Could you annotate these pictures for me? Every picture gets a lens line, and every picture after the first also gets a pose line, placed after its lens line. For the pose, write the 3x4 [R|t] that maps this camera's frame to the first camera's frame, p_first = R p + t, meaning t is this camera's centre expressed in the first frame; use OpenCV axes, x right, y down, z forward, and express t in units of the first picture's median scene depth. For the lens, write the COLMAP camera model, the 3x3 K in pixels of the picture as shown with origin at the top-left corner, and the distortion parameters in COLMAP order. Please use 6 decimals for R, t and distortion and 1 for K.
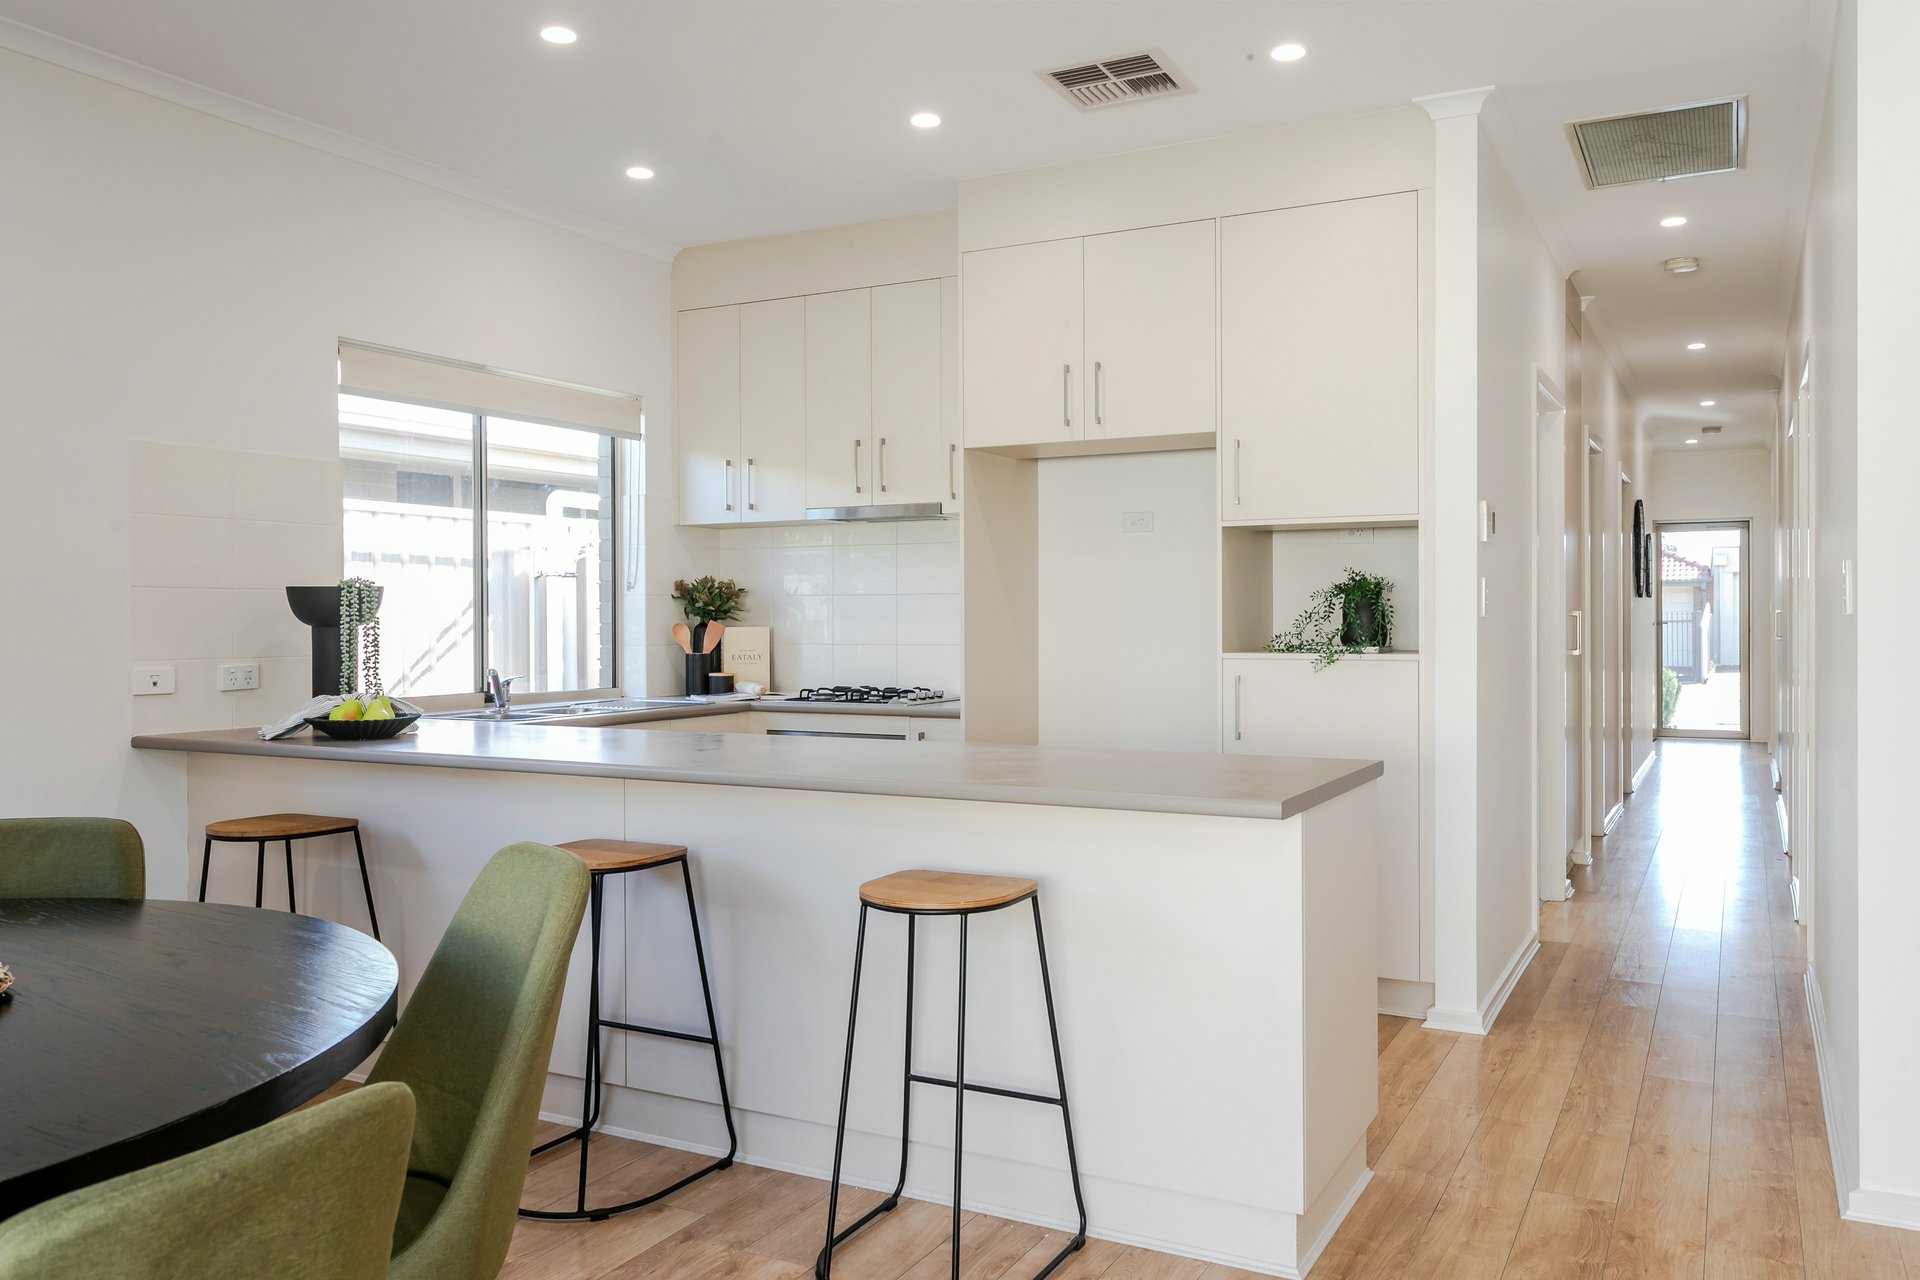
lens RADIAL K [[1495.0, 0, 971.6], [0, 1495.0, 611.0], [0, 0, 1]] dist [0.004300, -0.000005]
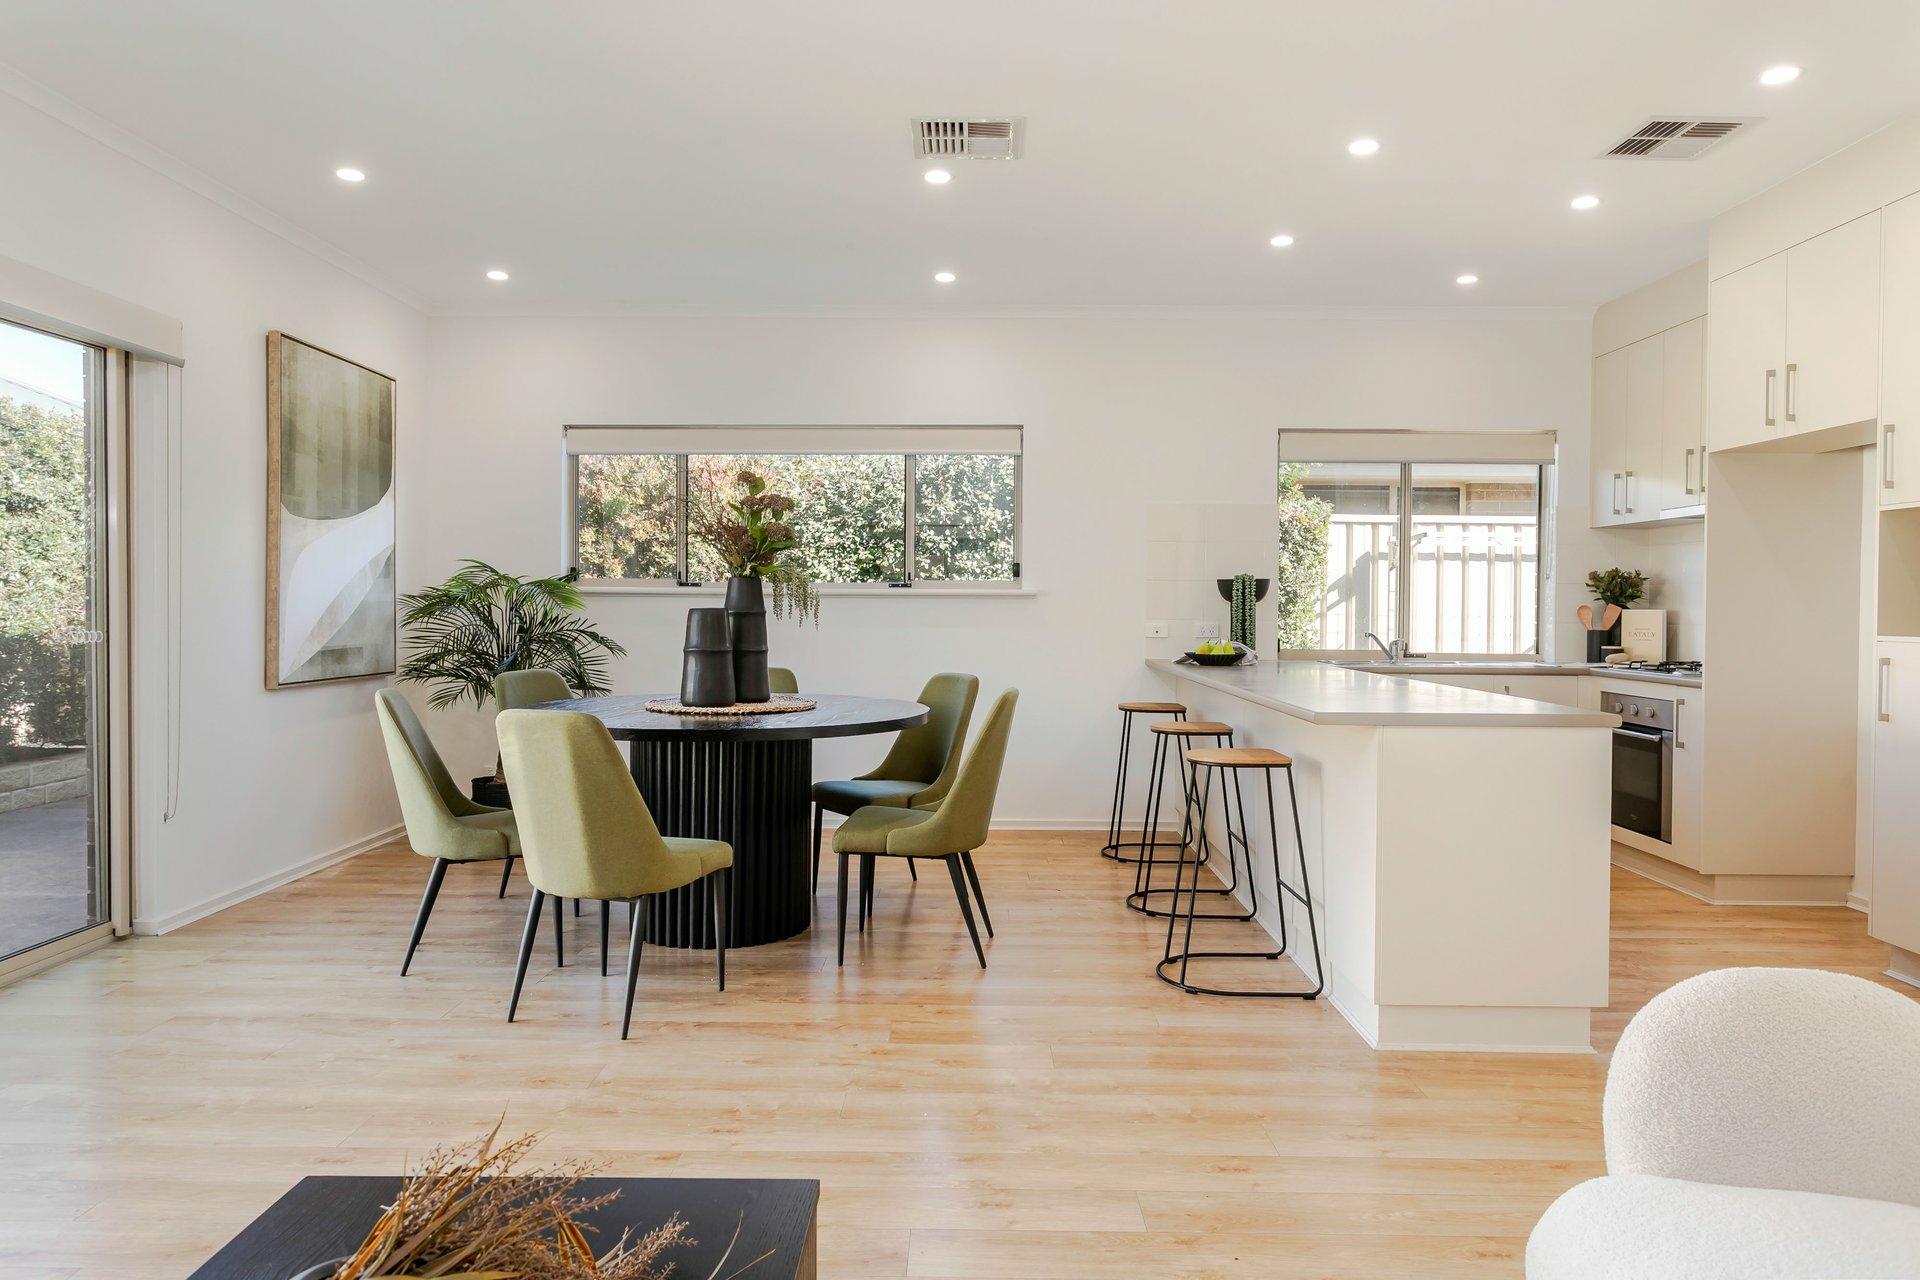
lens RADIAL K [[1240.8, 0, 939.6], [0, 1240.8, 625.1], [0, 0, 1]] dist [-0.008337, 0.006615]
pose [[0.436060, 0.022672, -0.899632, 0.596536], [-0.005181, 0.999729, 0.022683, 0.004812], [0.899903, -0.005230, 0.436059, 0.051244]]
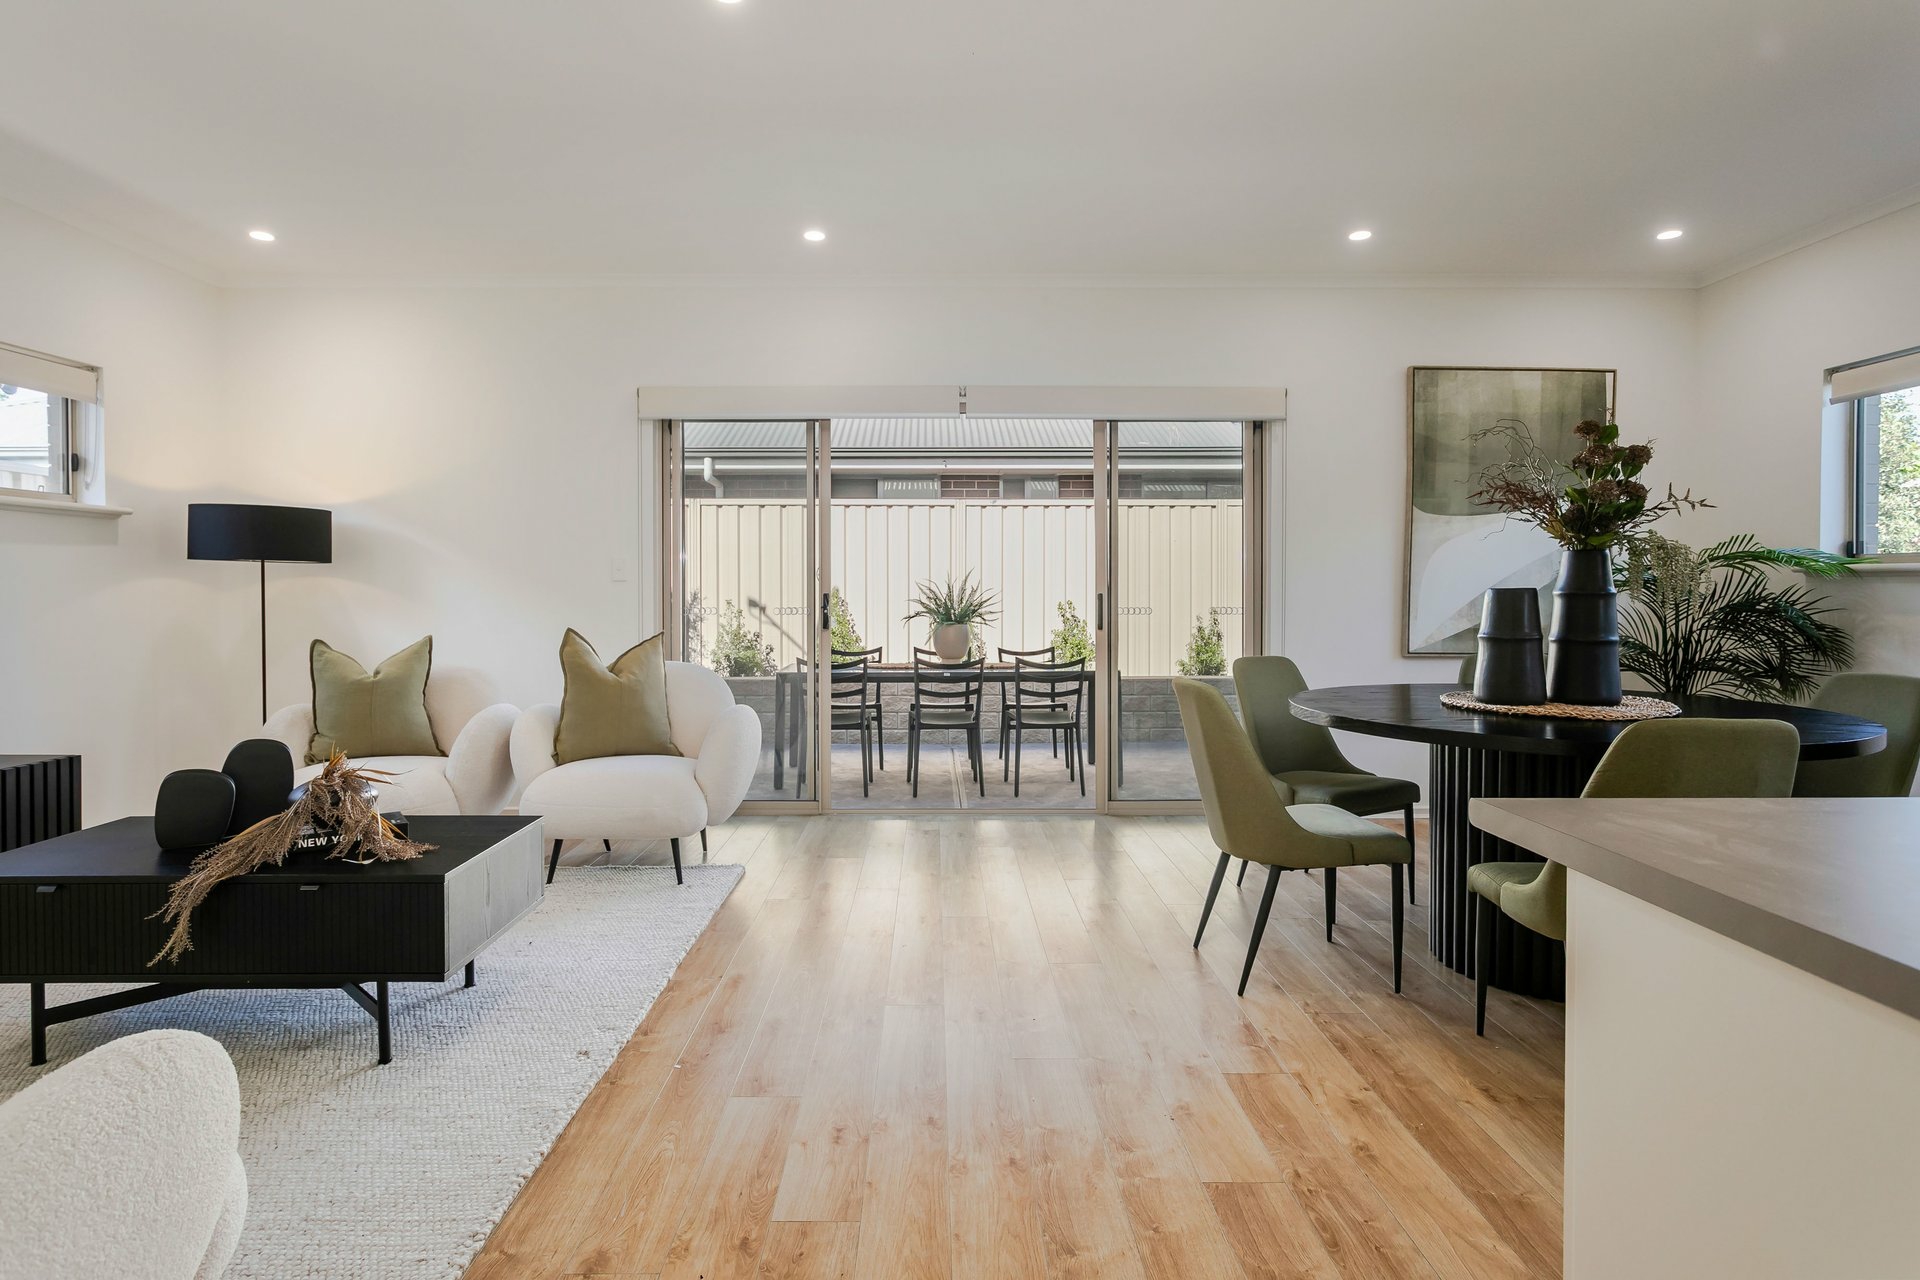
lens RADIAL K [[998.0, 0, 955.3], [0, 998.0, 608.9], [0, 0, 1]] dist [-0.003205, -0.000133]
pose [[-0.889483, 0.013515, -0.456768, 0.328930], [0.007627, 0.999862, 0.014732, 0.014799], [0.456905, 0.009620, -0.889464, 0.653256]]
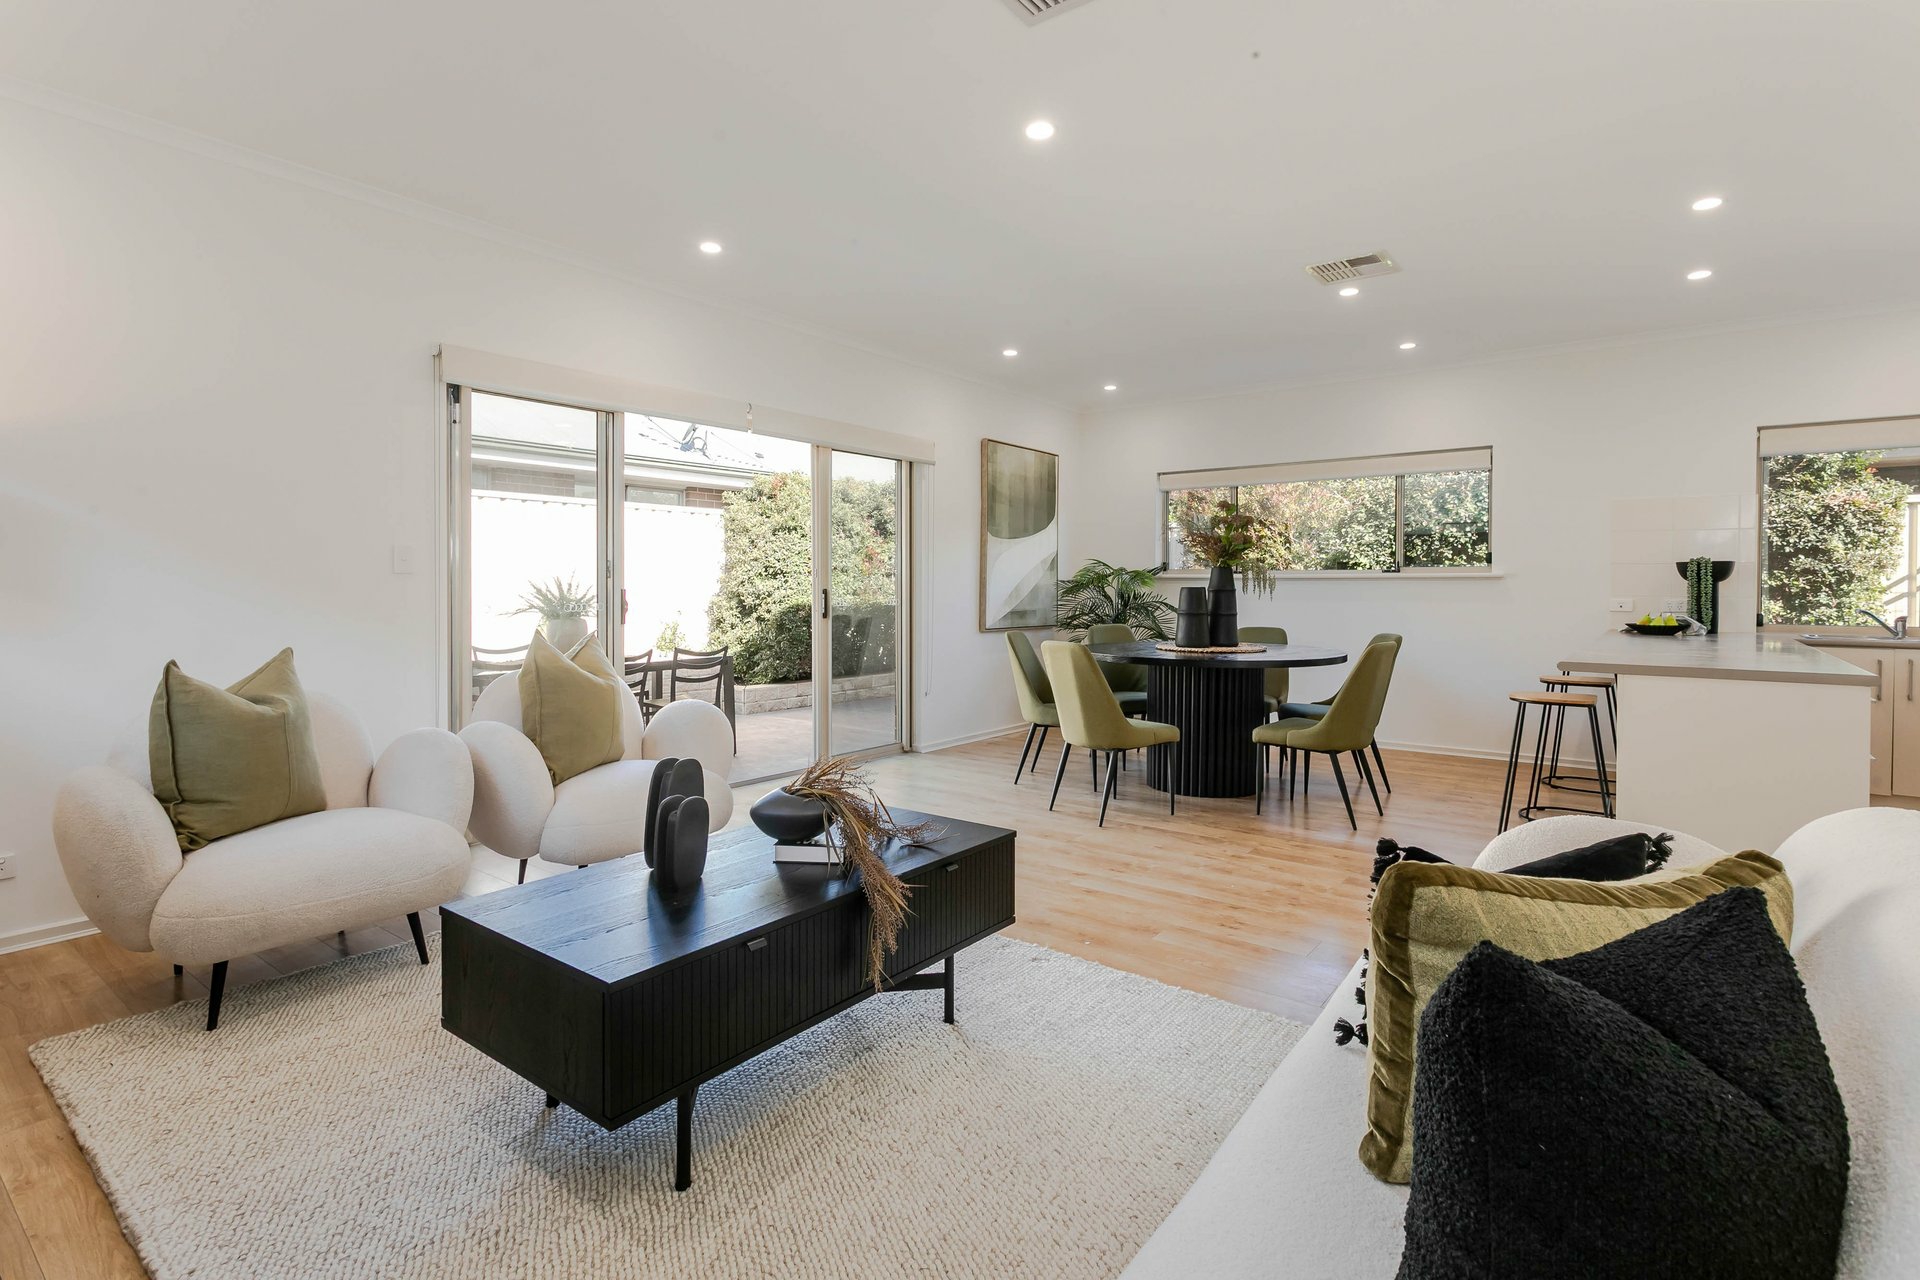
lens RADIAL K [[927.1, 0, 953.5], [0, 927.1, 591.0], [0, 0, 1]] dist [0.004042, 0.000474]
pose [[-0.184936, 0.010291, -0.982697, 0.821583], [0.001498, 0.999947, 0.010189, 0.006653], [0.982749, 0.000412, -0.184942, 0.207870]]
